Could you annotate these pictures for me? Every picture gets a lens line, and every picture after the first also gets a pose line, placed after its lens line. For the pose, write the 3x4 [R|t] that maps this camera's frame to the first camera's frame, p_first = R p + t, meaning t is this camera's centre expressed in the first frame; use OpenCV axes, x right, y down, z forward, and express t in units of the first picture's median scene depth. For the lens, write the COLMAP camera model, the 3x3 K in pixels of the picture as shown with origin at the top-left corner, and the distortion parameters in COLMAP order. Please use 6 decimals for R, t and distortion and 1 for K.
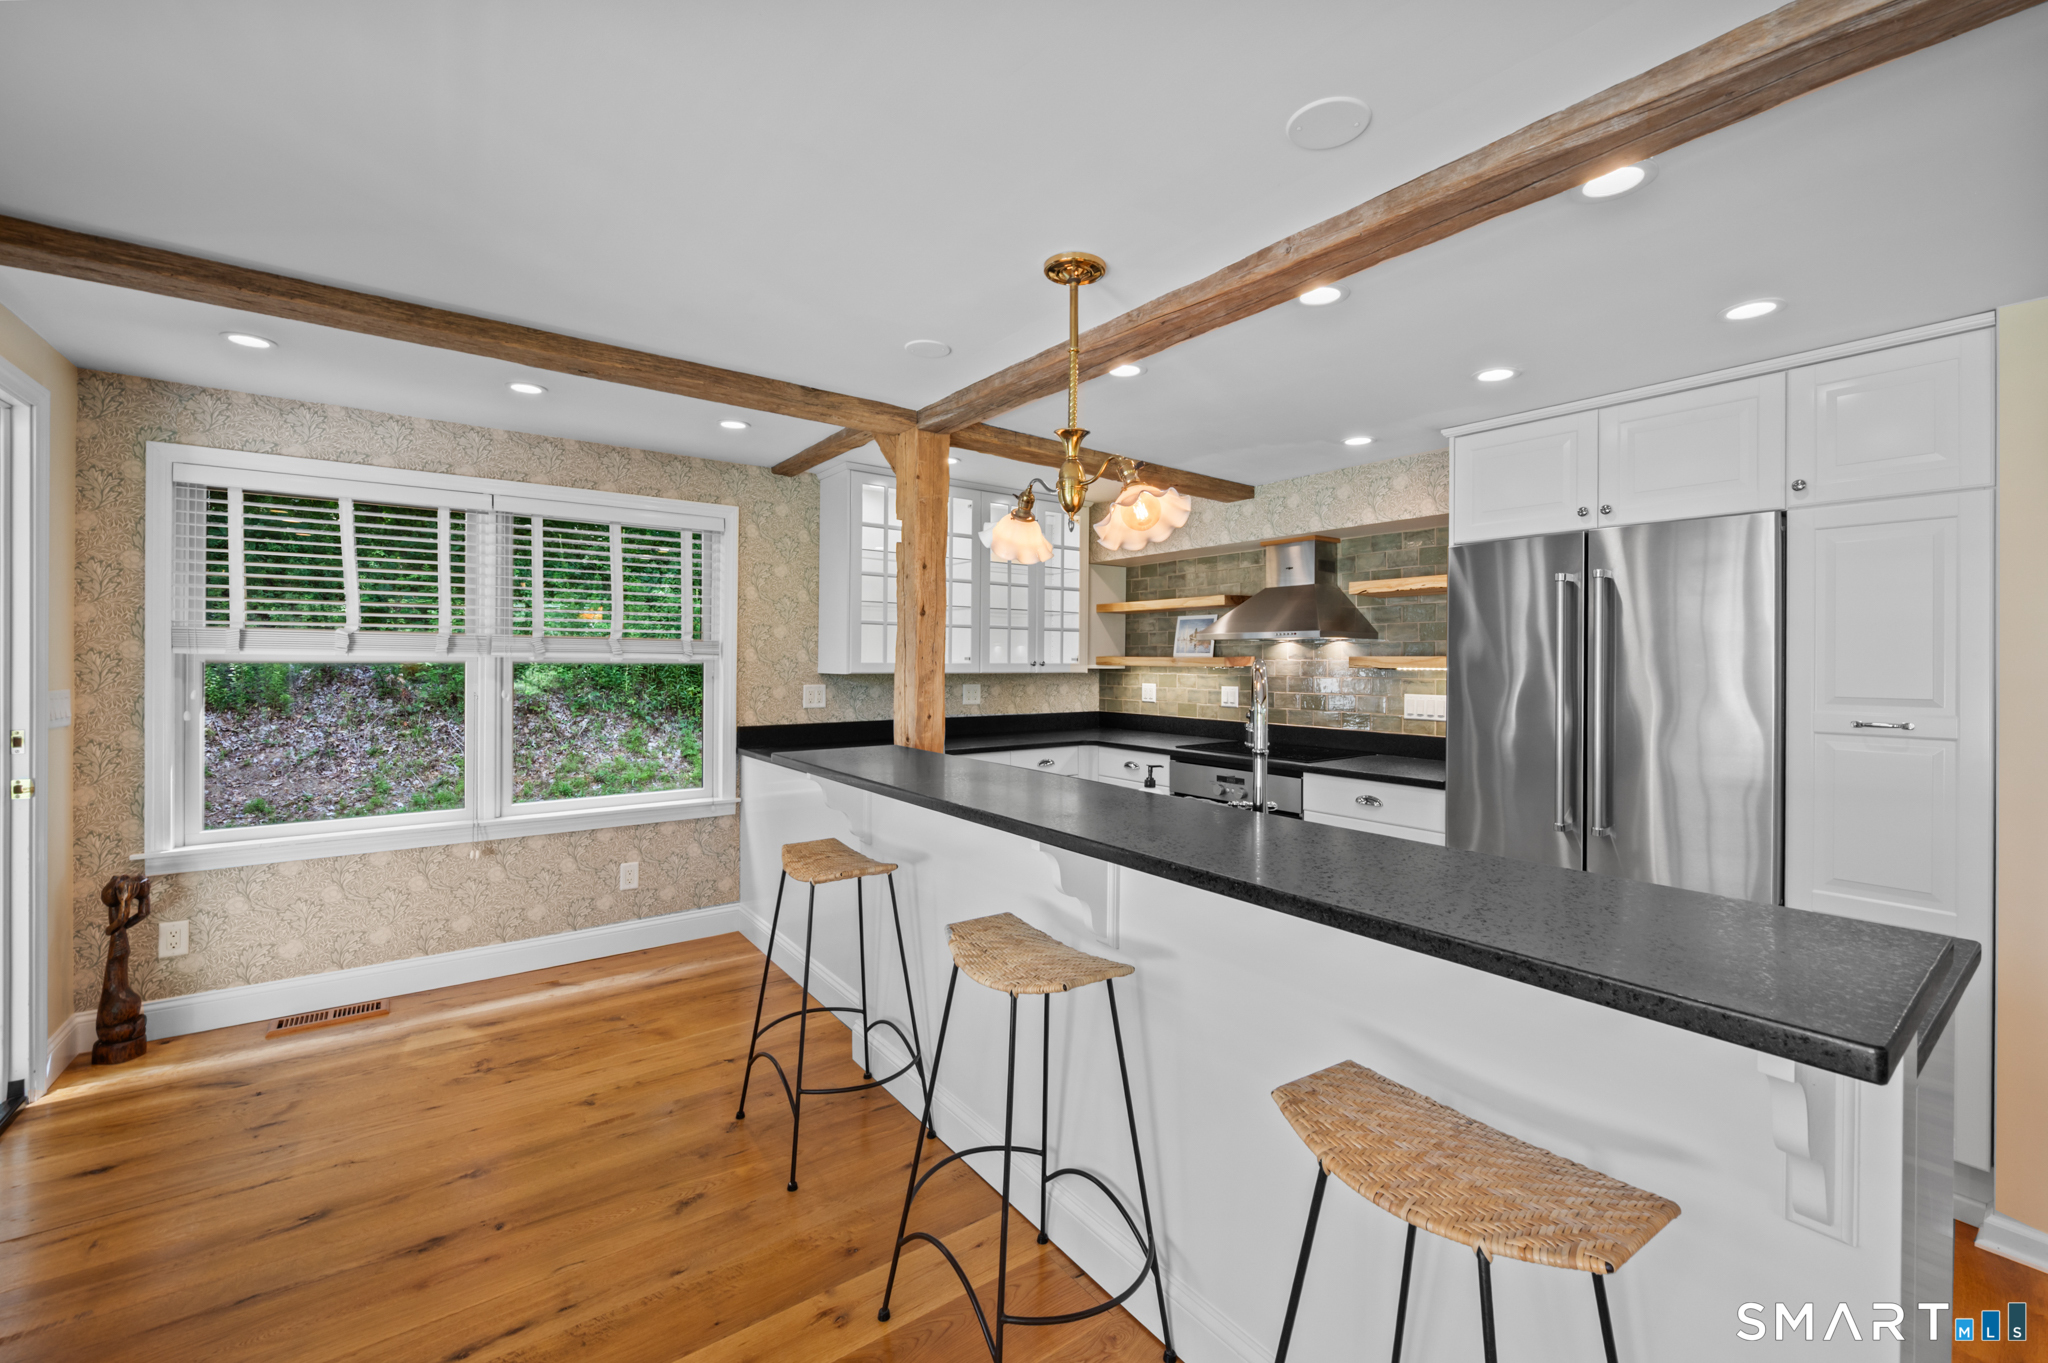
lens RADIAL K [[841.1, 0, 1026.5], [0, 841.1, 663.3], [0, 0, 1]] dist [-0.001015, -0.000194]
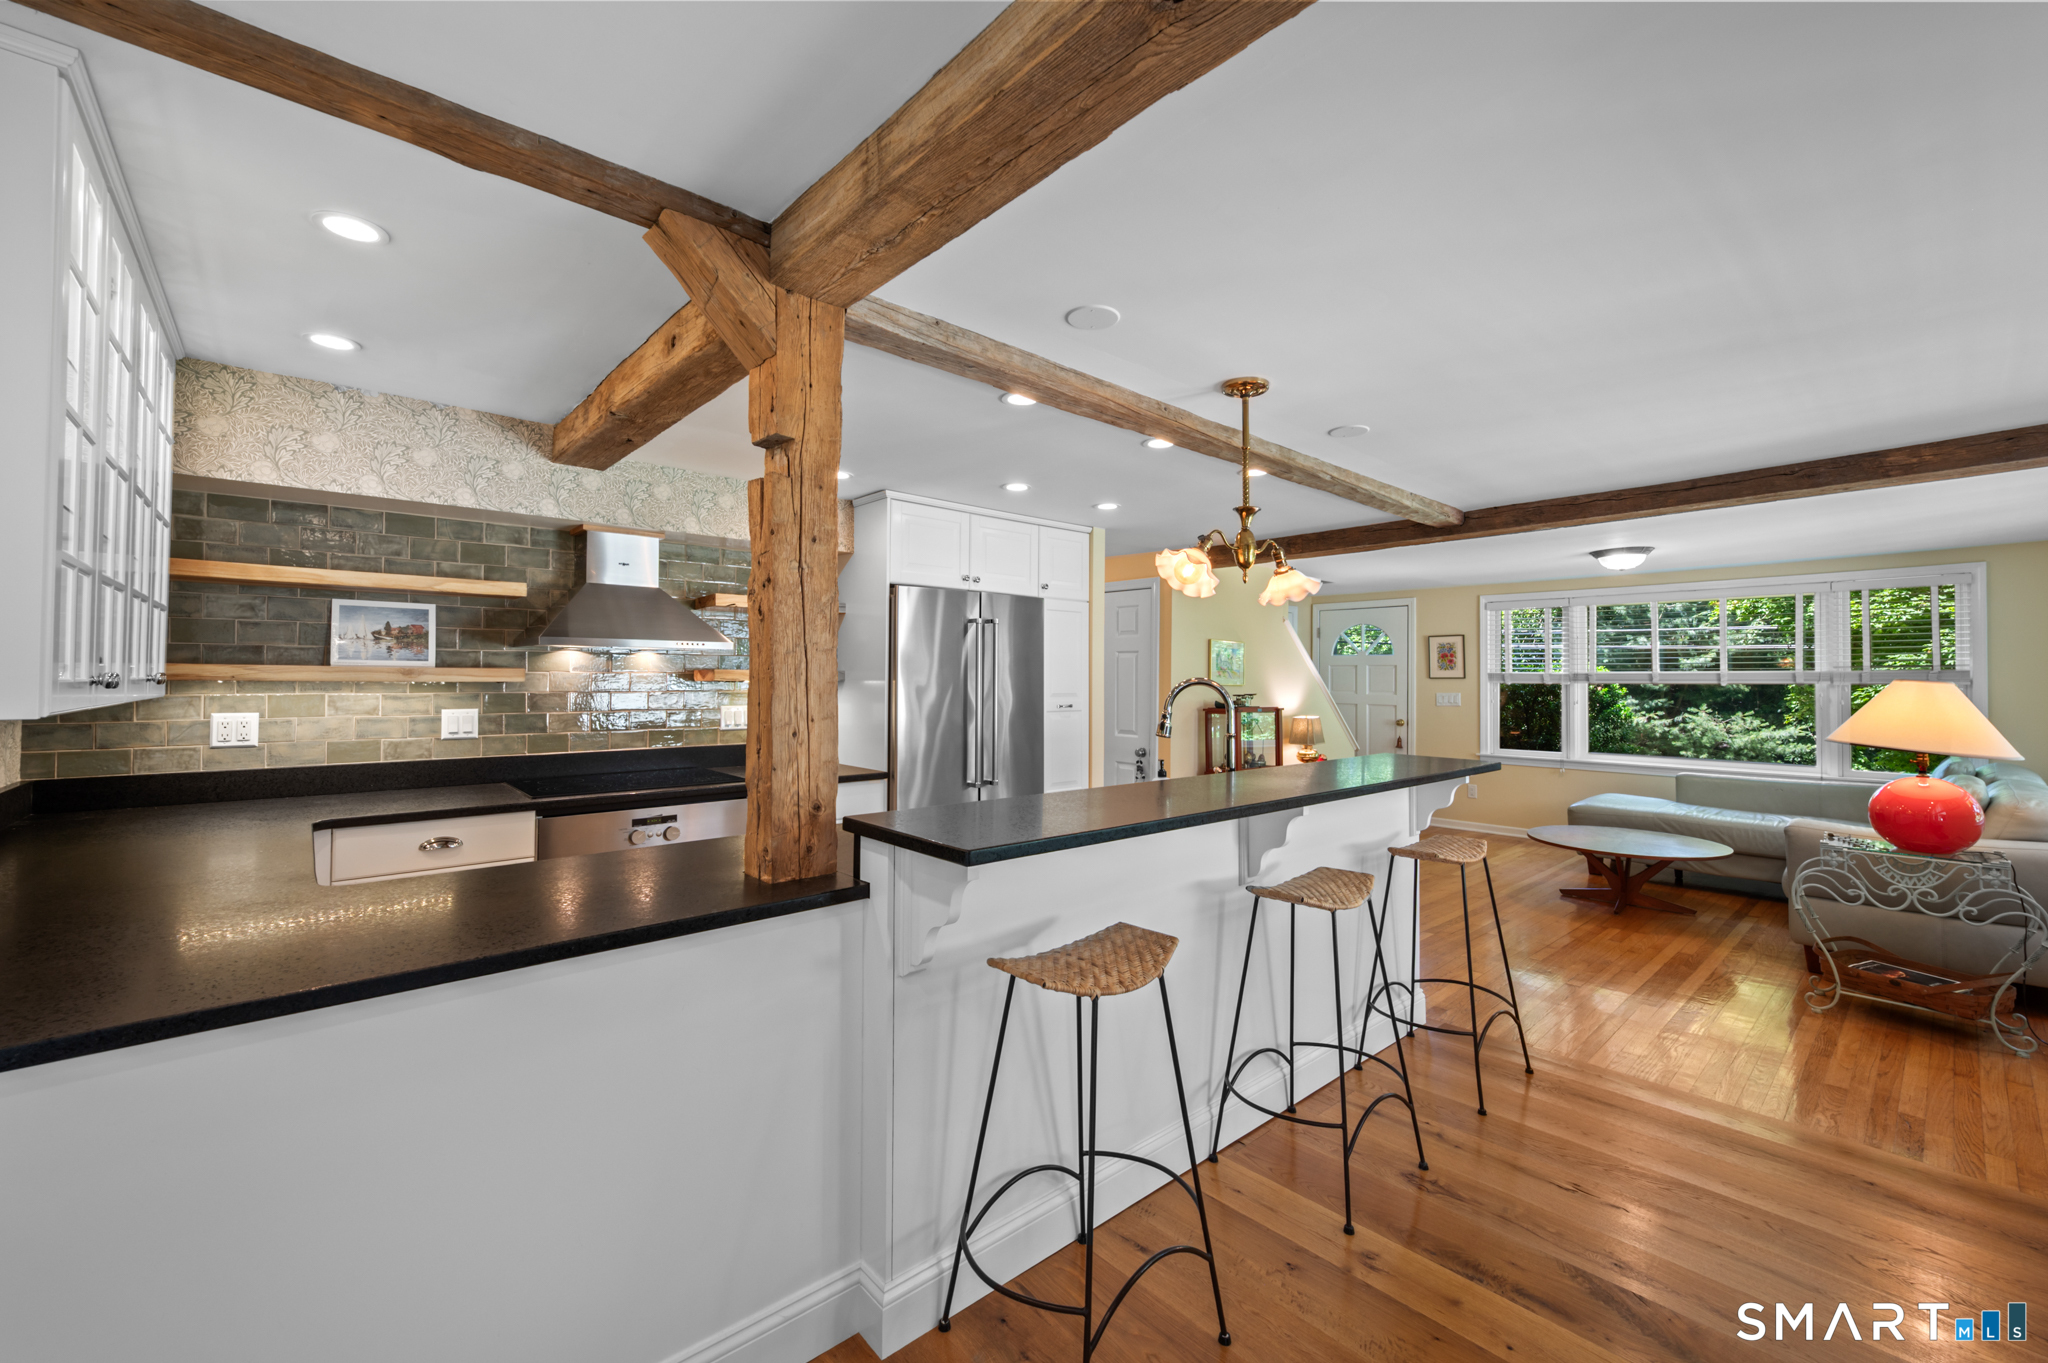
lens RADIAL K [[841.1, 0, 1026.5], [0, 841.1, 663.3], [0, 0, 1]] dist [-0.001015, -0.000194]
pose [[-0.097482, 0.010170, 0.995185, -0.519611], [-0.004609, 0.999932, -0.010670, -0.005659], [-0.995227, -0.005627, -0.097429, 0.620340]]
